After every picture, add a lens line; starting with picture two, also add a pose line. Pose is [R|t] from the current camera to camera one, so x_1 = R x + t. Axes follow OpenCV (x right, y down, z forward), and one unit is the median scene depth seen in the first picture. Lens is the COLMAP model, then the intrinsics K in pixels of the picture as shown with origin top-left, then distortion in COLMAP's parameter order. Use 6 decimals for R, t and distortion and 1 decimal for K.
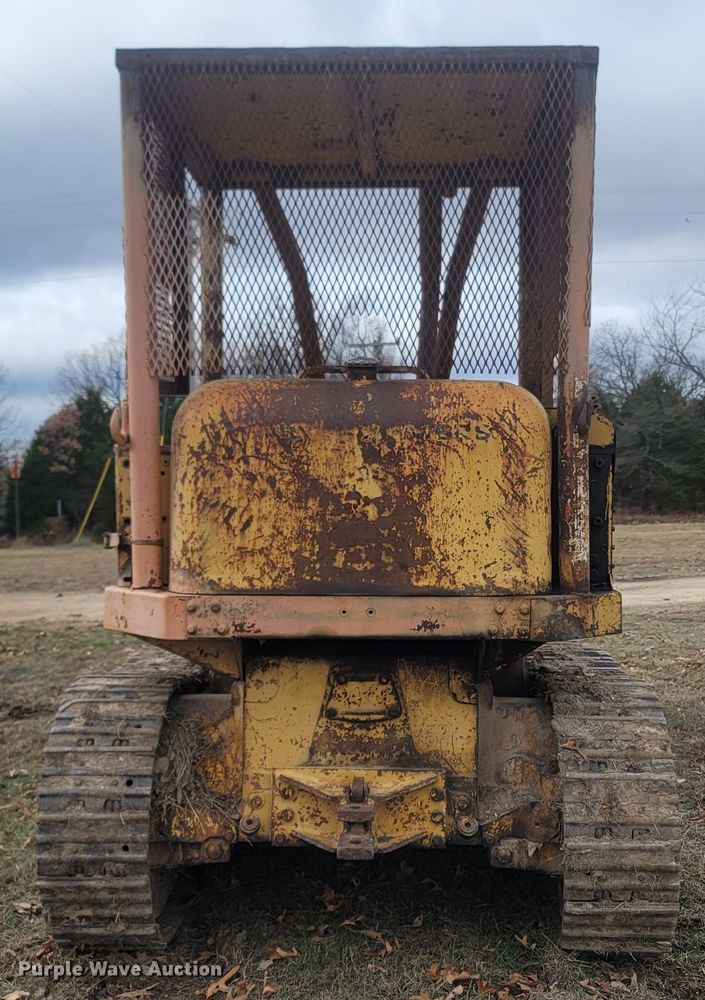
lens RADIAL K [[1203.0, 0, 352.5], [0, 1203.0, 500.0], [0, 0, 1]] dist [0.063244, -0.019416]
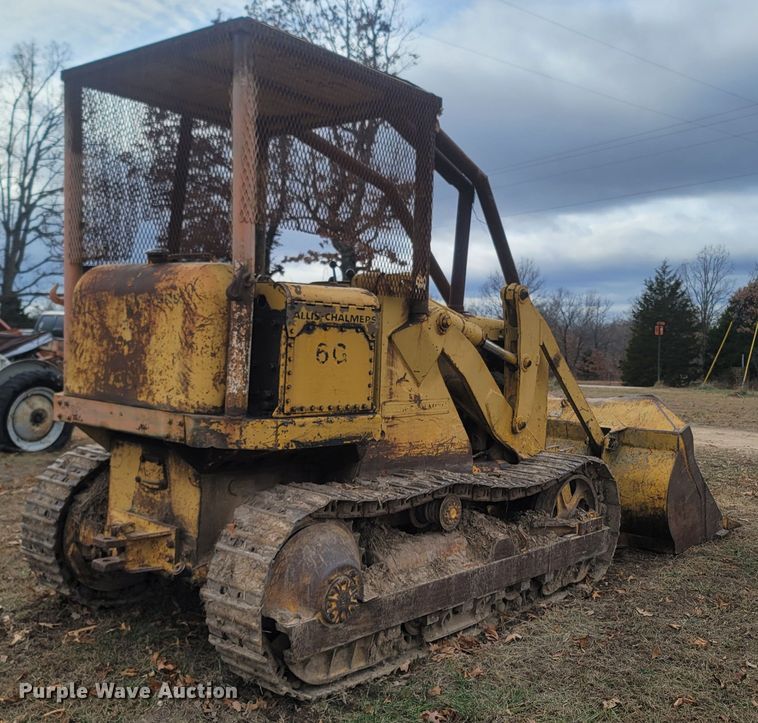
lens RADIAL K [[885.3, 0, 356.2], [0, 885.3, 357.2], [0, 0, 1]] dist [0.019761, 0.004856]
pose [[0.765978, 0.051844, -0.640773, 0.961989], [-0.046918, 0.998593, 0.024710, -0.022345], [0.641152, 0.011137, 0.767333, 0.320114]]
